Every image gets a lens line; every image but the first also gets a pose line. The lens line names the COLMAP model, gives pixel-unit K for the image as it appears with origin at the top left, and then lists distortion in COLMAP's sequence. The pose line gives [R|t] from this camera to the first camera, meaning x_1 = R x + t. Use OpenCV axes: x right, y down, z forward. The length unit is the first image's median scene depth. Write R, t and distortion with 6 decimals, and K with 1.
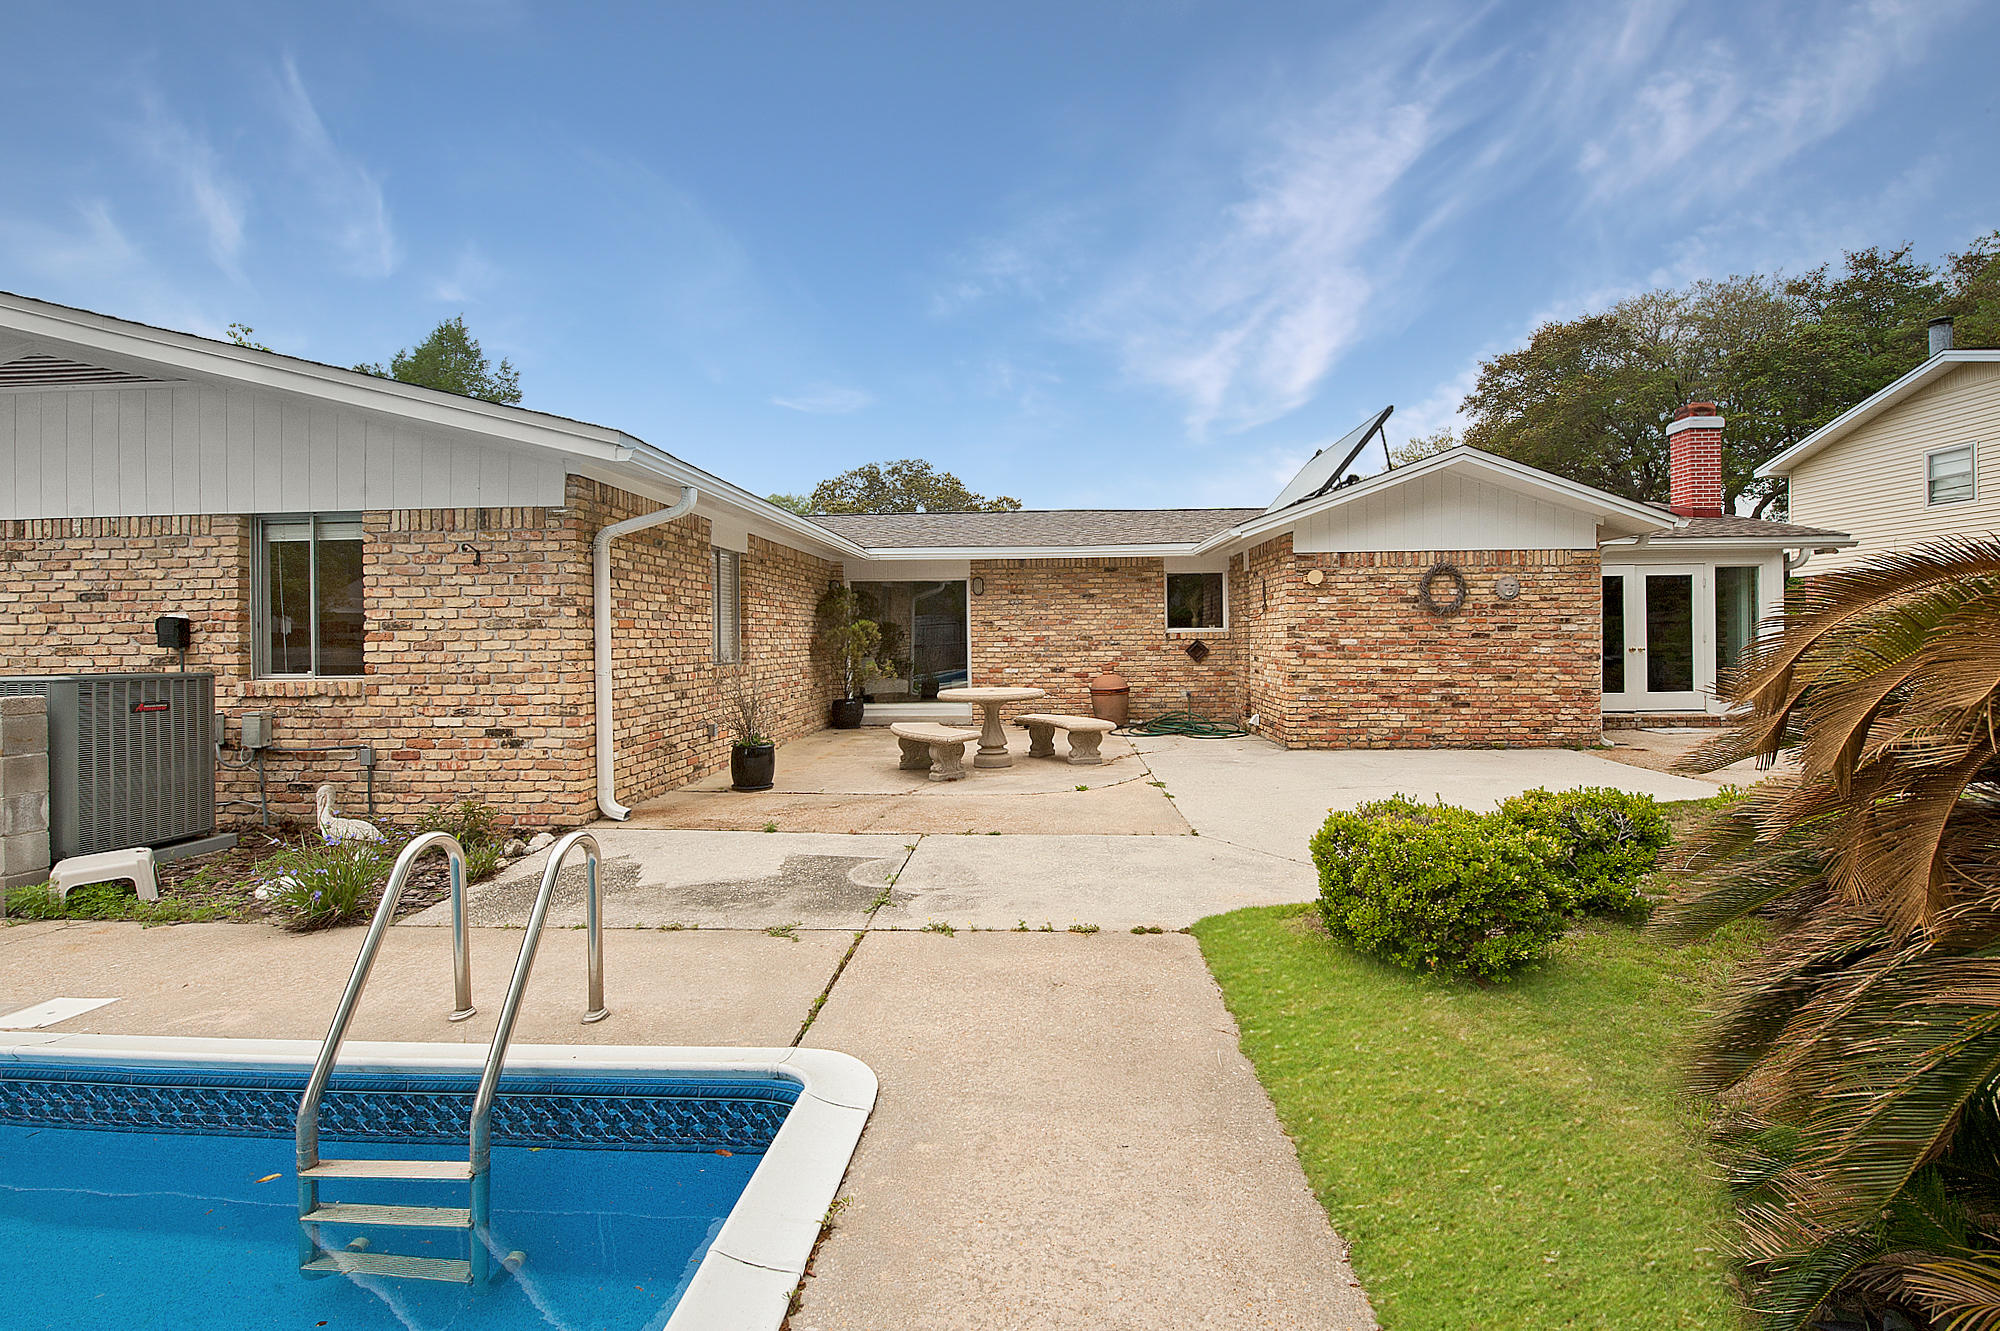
lens RADIAL K [[828.8, 0, 1013.9], [0, 828.8, 669.1], [0, 0, 1]] dist [-0.015536, -0.000043]
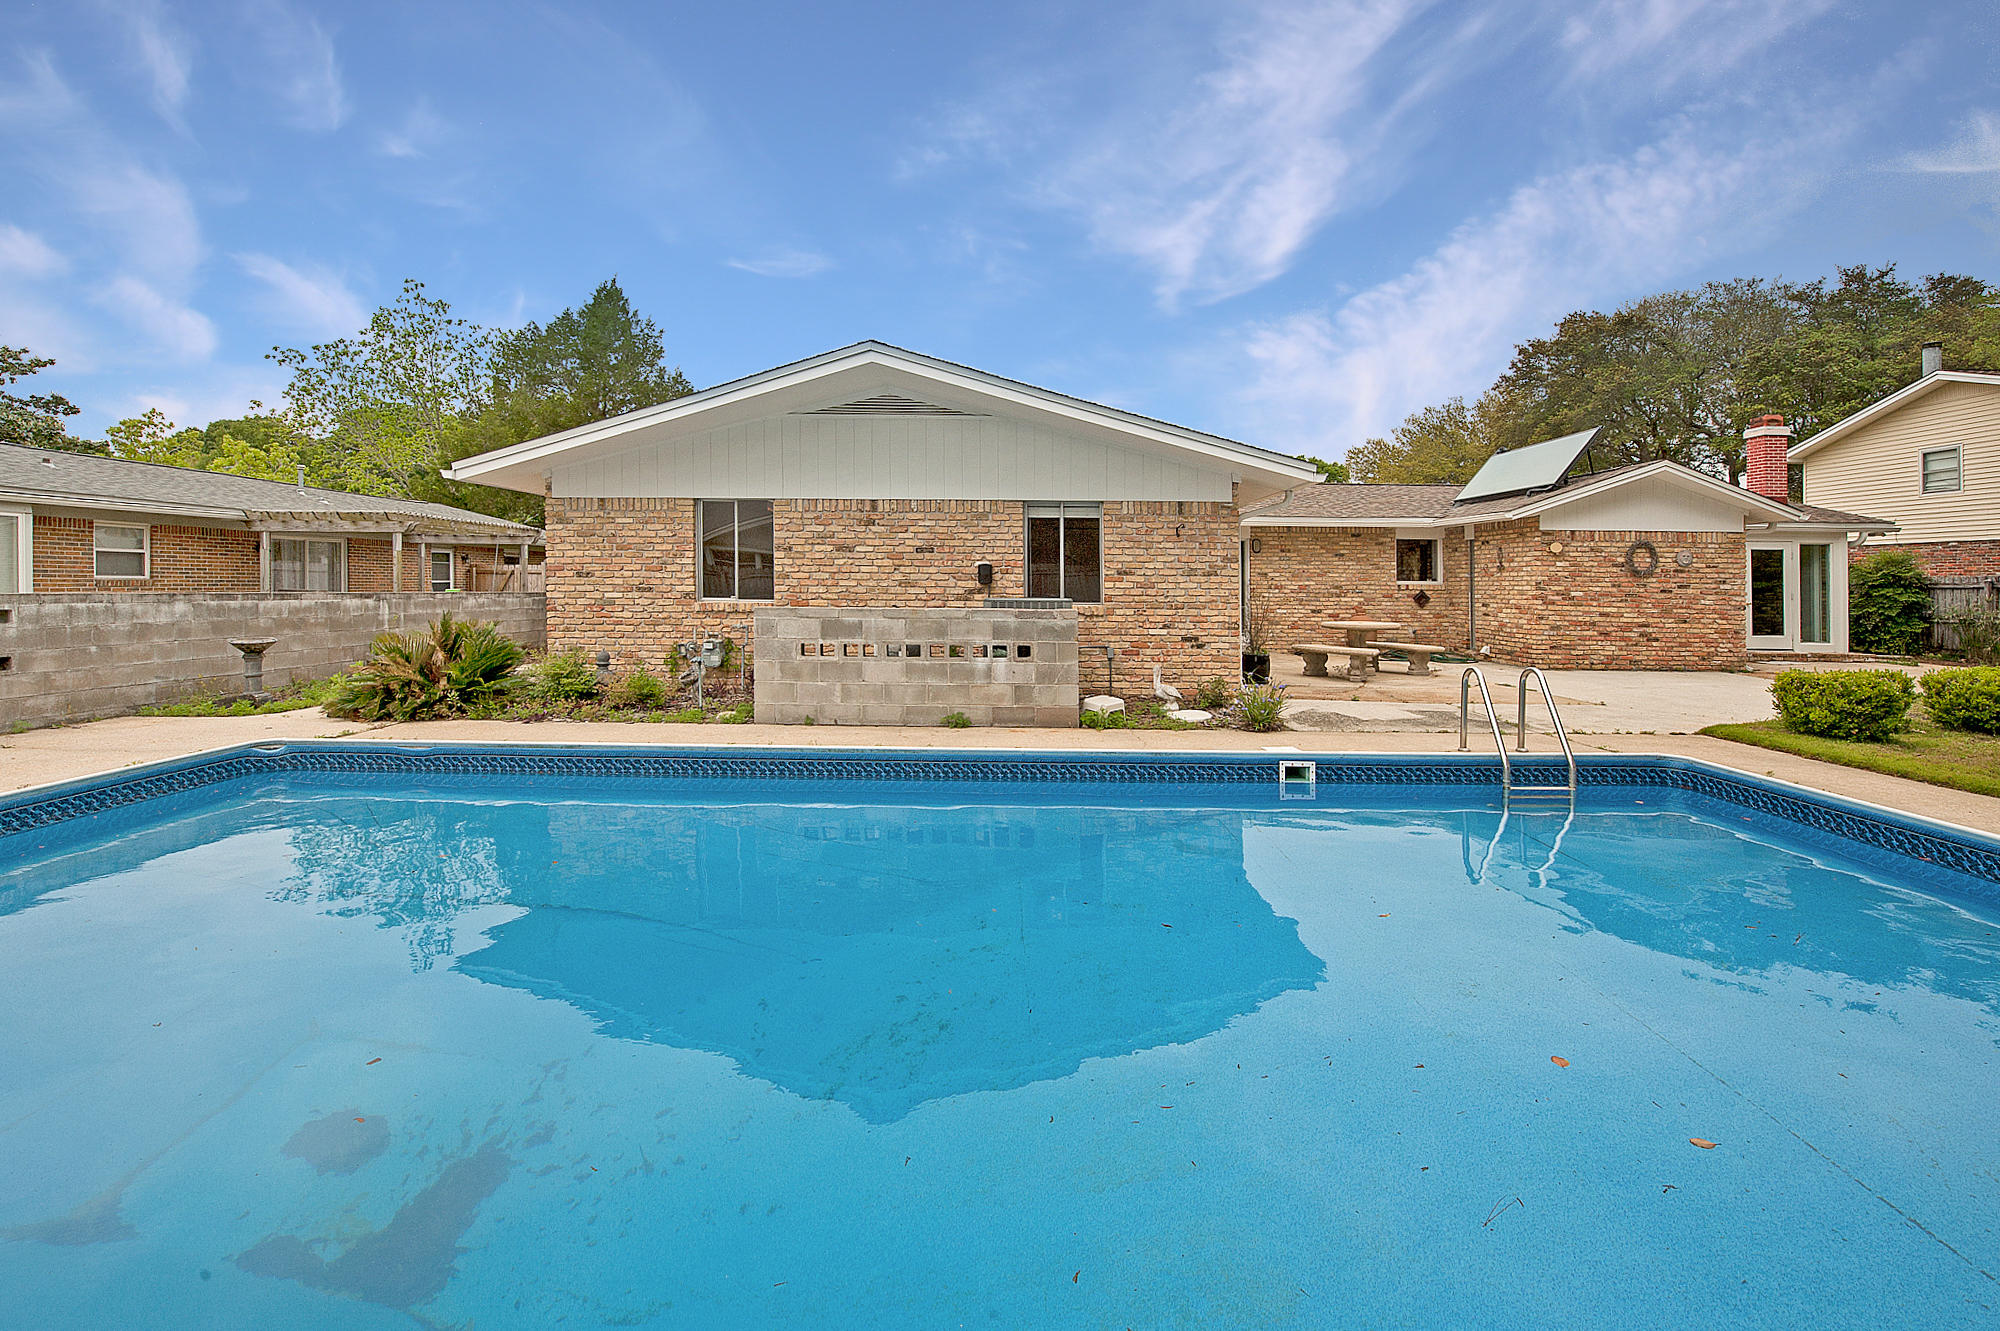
lens RADIAL K [[848.5, 0, 1000.8], [0, 848.5, 609.6], [0, 0, 1]] dist [-0.017643, -0.000665]
pose [[0.998965, 0.018359, 0.041617, -0.641757], [-0.018023, 0.999802, -0.008448, 0.023762], [-0.041764, 0.007689, 0.999098, -0.398954]]
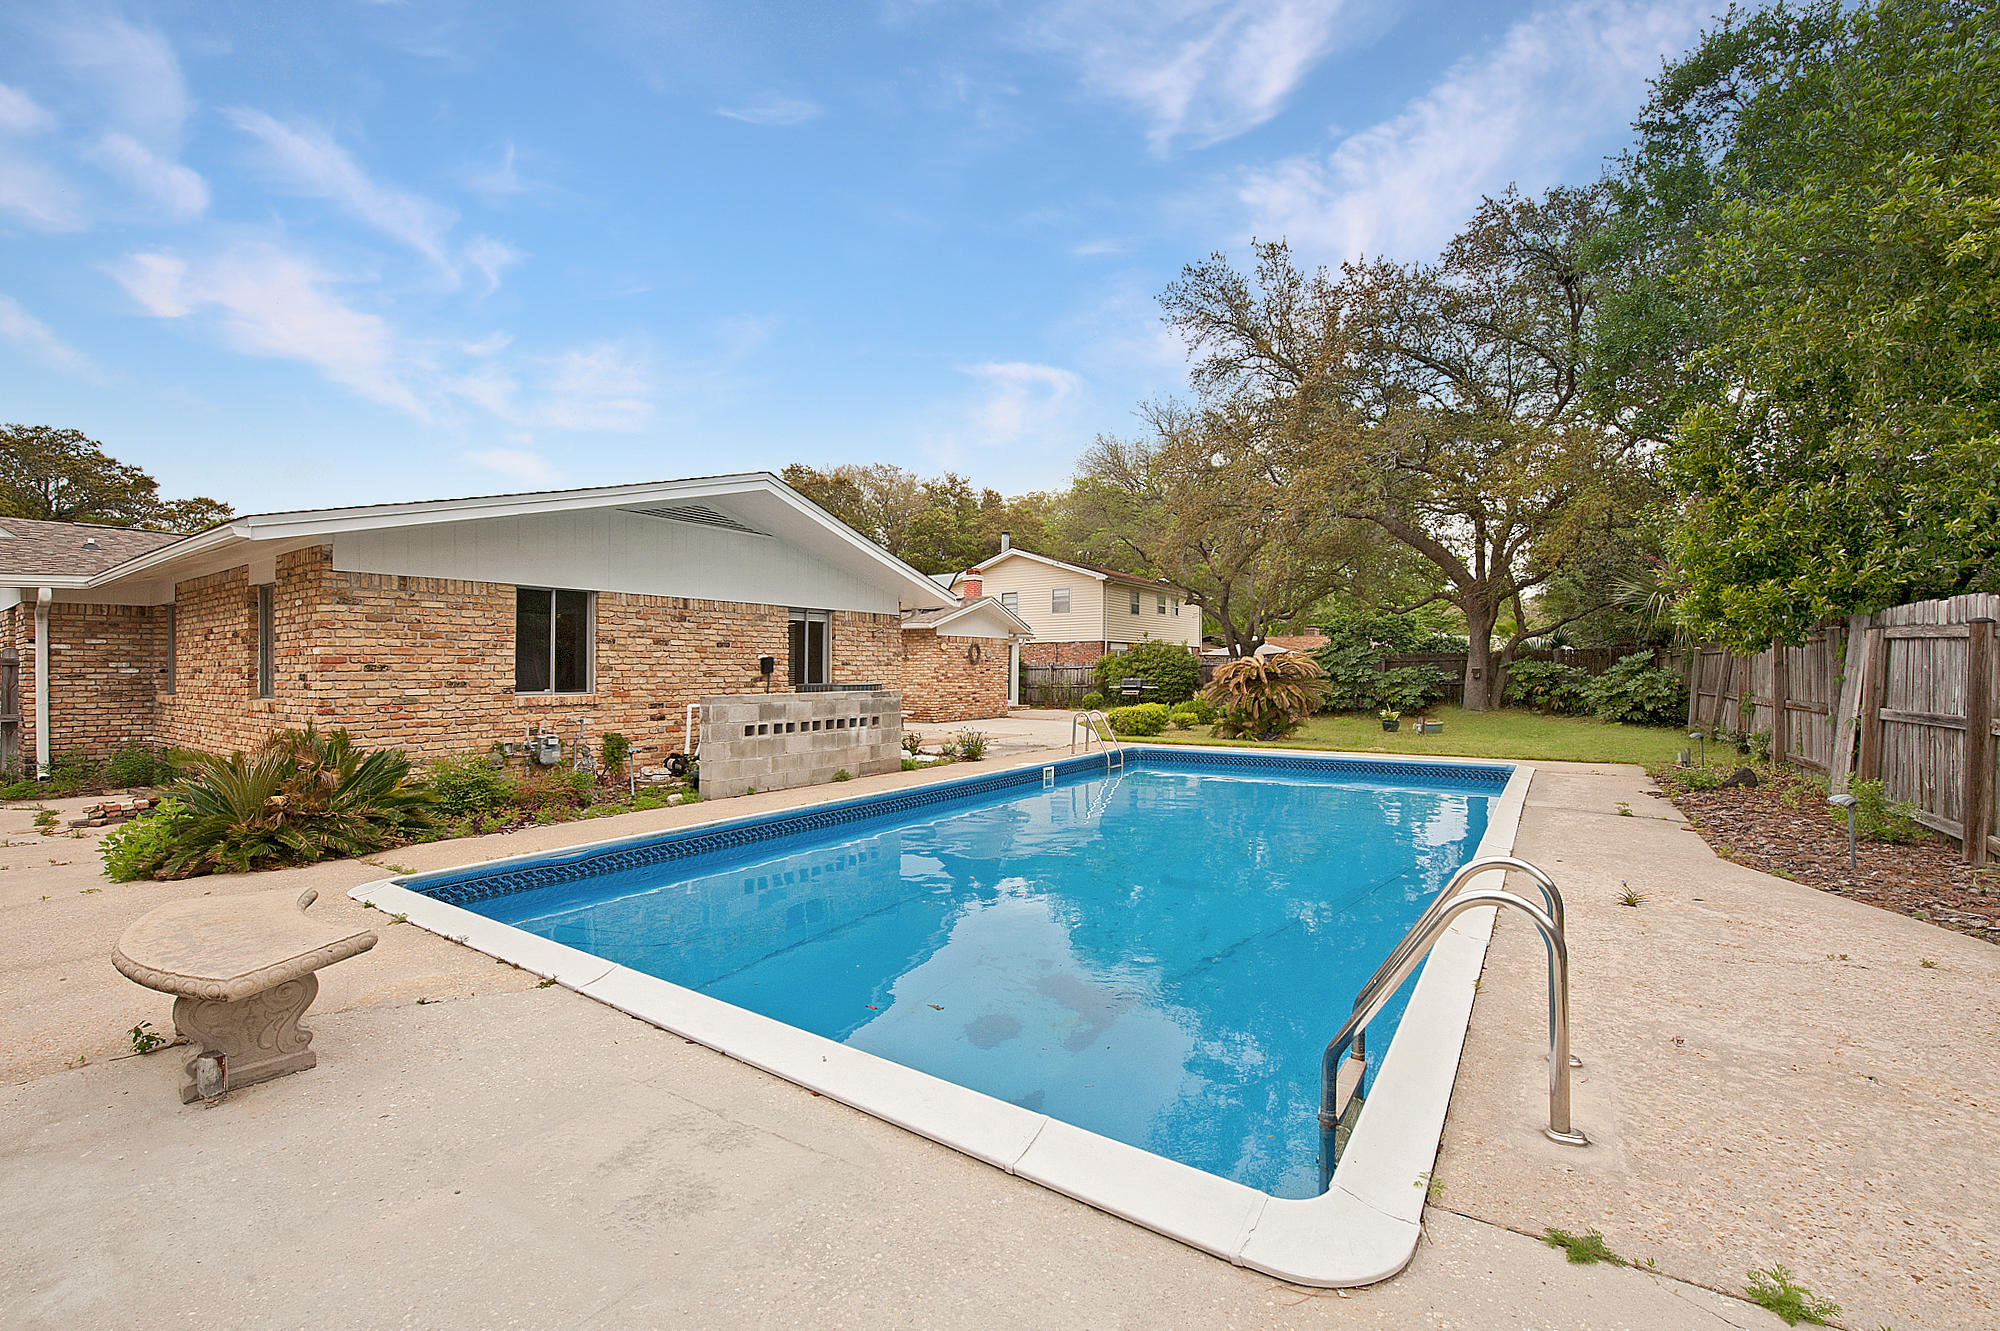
lens RADIAL K [[828.8, 0, 1013.9], [0, 828.8, 669.1], [0, 0, 1]] dist [-0.015536, -0.000043]
pose [[0.504778, 0.010865, 0.863181, -1.474610], [0.032154, 0.998990, -0.031378, 0.028349], [-0.862650, 0.043593, 0.503919, -0.306831]]
